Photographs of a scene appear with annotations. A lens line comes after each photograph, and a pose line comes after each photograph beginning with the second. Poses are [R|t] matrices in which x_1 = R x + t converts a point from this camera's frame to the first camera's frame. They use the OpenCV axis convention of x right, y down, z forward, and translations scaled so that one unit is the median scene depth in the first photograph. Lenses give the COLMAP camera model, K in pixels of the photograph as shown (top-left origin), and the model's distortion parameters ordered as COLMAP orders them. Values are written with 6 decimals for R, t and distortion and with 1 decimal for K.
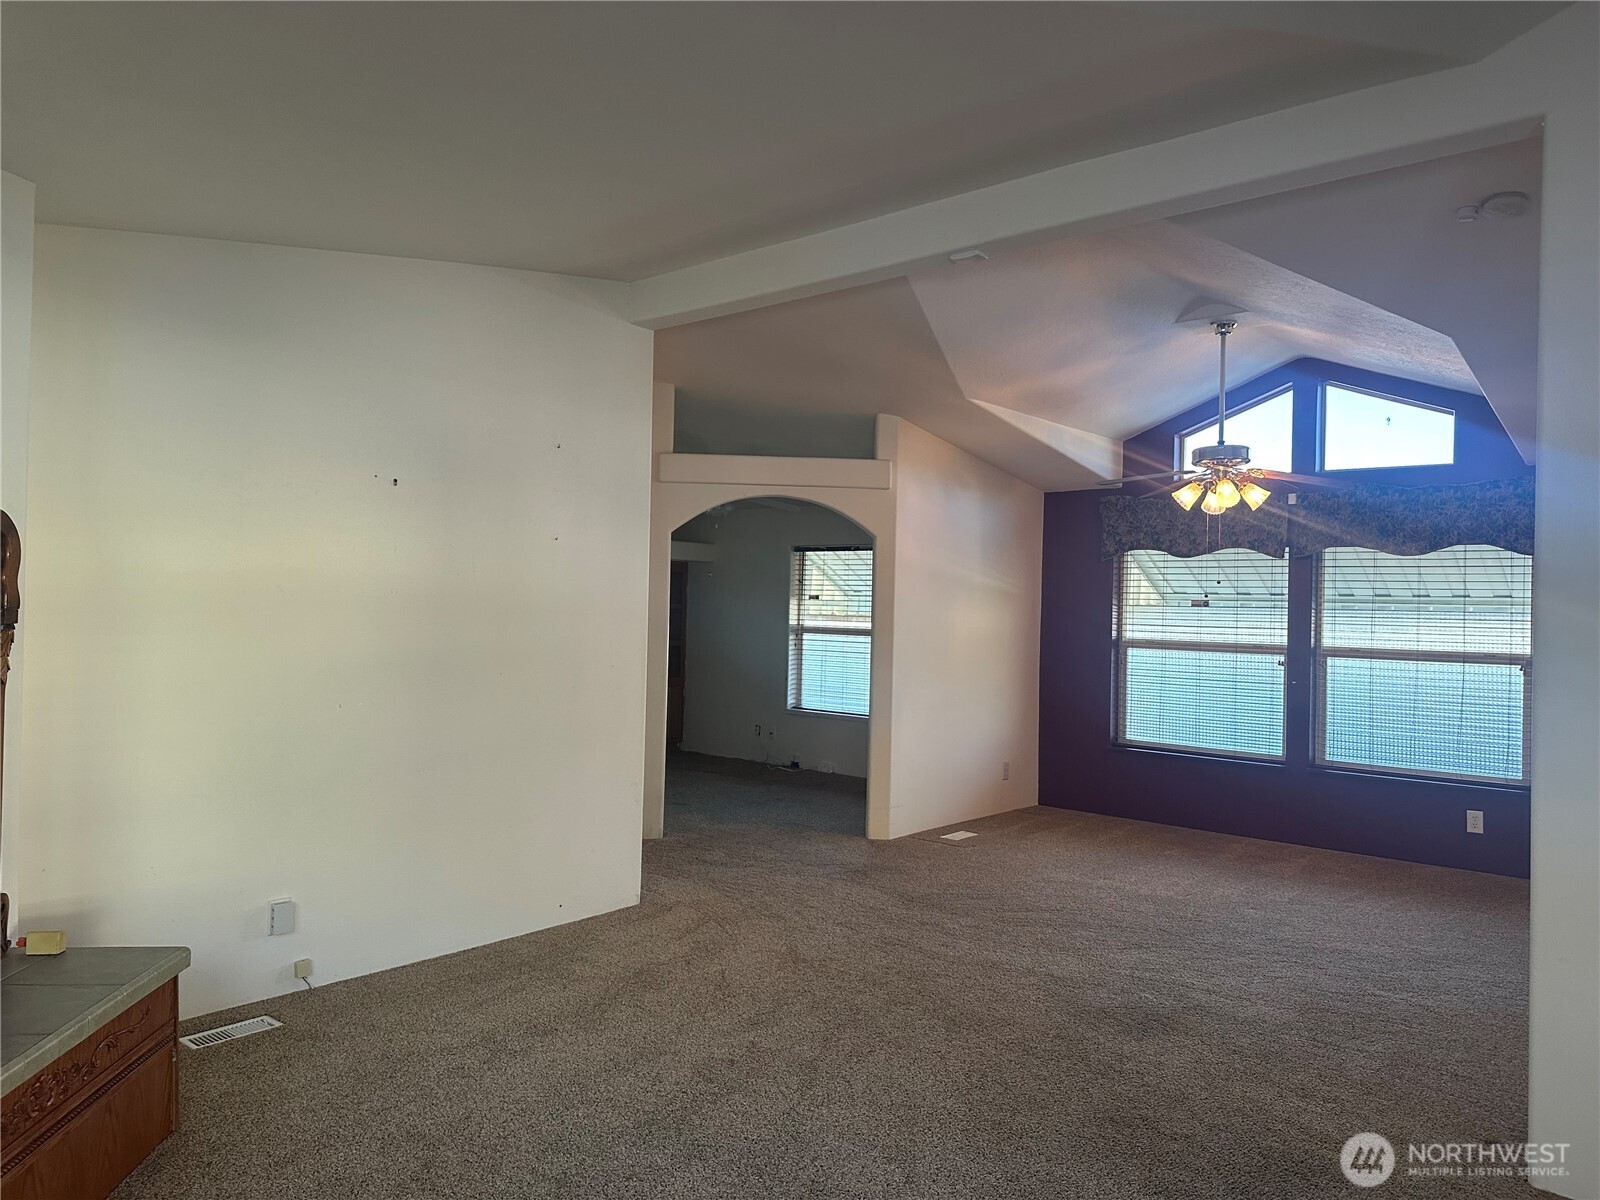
lens RADIAL K [[1127.7, 0, 795.1], [0, 1127.7, 593.8], [0, 0, 1]] dist [0.002746, -0.002569]
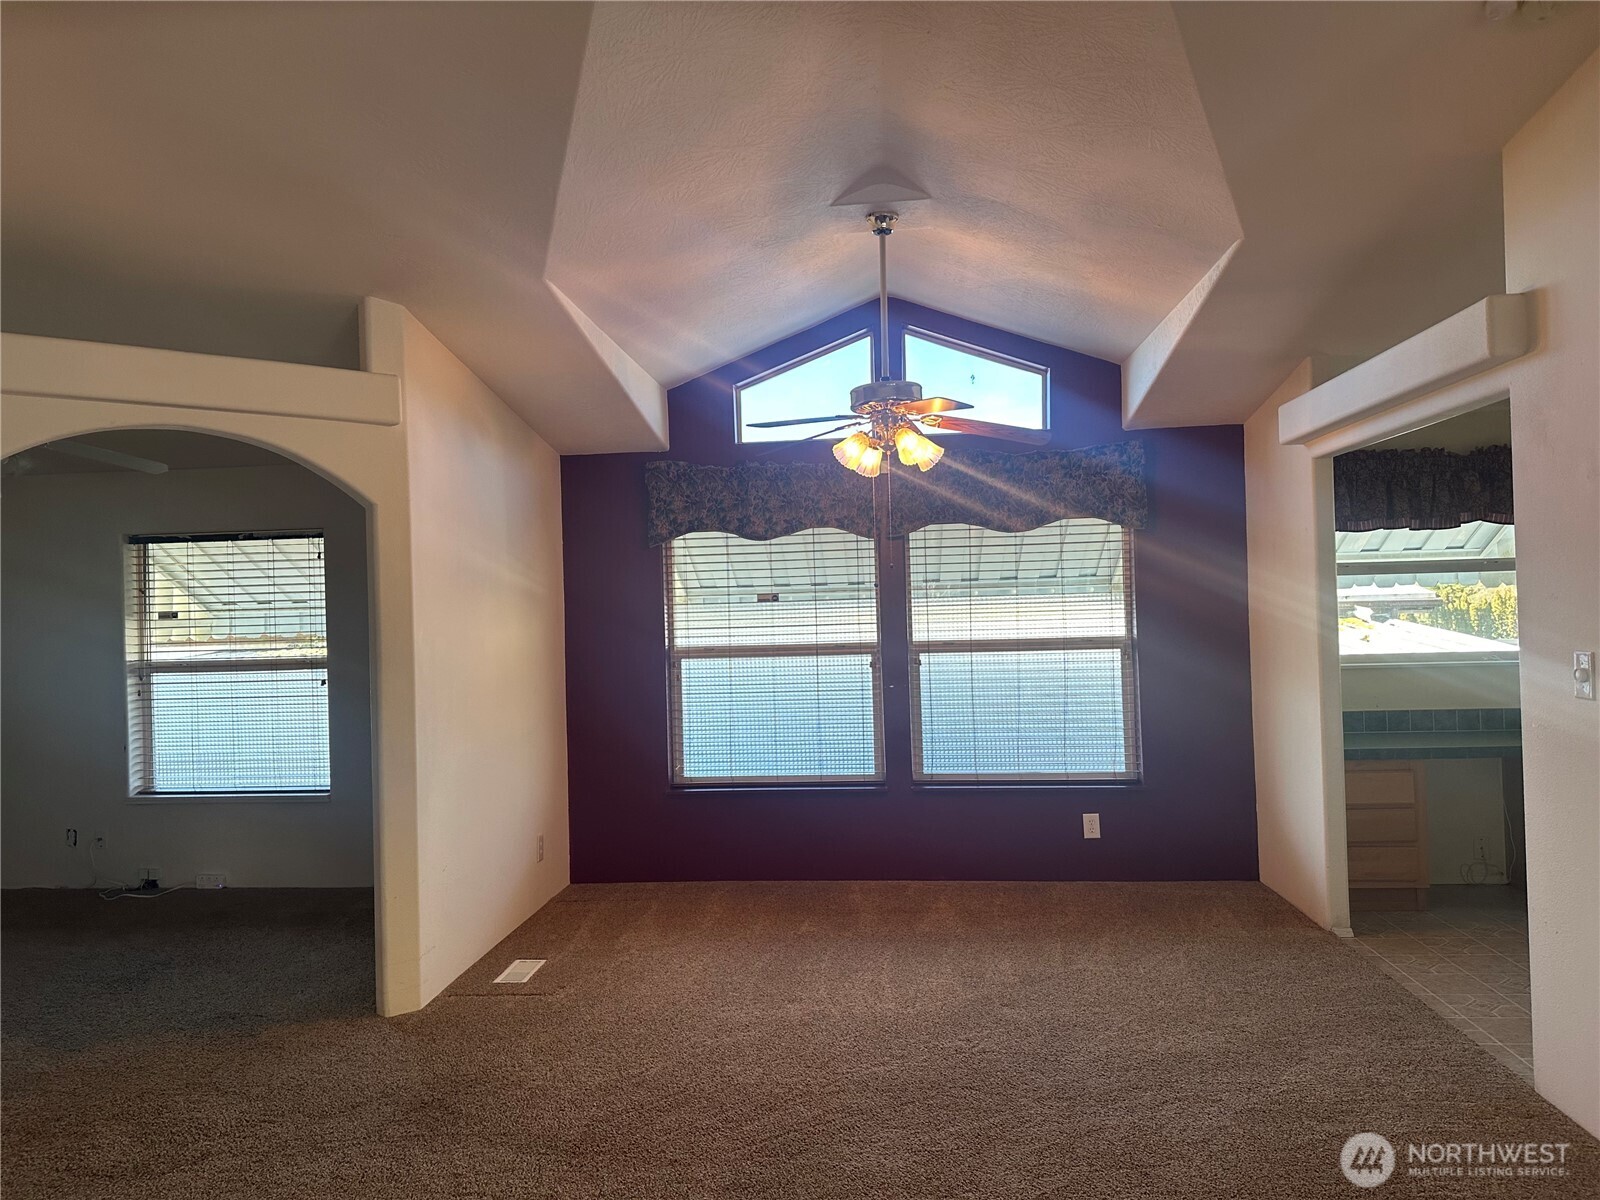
lens RADIAL K [[1100.7, 0, 800.0], [0, 1100.7, 600.0], [0, 0, 1]] dist [0.170708, -0.294215]
pose [[0.806915, -0.041458, 0.589211, -0.089357], [0.040852, 0.999062, 0.014349, -0.000218], [-0.589253, 0.012493, 0.807852, 0.359984]]
